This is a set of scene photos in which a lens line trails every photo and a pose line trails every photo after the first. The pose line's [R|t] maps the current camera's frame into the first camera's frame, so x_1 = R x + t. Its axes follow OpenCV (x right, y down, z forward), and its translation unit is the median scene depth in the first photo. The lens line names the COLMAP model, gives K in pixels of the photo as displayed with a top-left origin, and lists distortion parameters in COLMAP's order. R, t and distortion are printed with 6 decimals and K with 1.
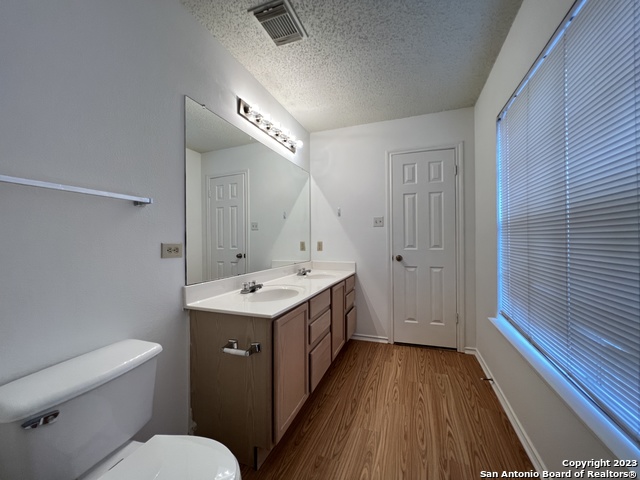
lens RADIAL K [[267.9, 0, 319.5], [0, 267.9, 239.1], [0, 0, 1]] dist [-0.002469, -0.000592]
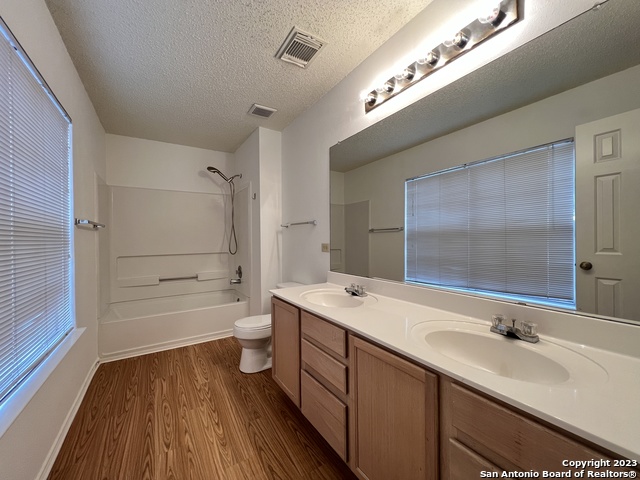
lens RADIAL K [[267.9, 0, 320.8], [0, 267.9, 239.9], [0, 0, 1]] dist [-0.002469, -0.000592]
pose [[-0.624084, 0.018853, -0.781130, 0.690368], [0.015040, 0.999813, 0.012115, -0.023177], [0.781213, -0.004188, -0.624251, 1.777165]]
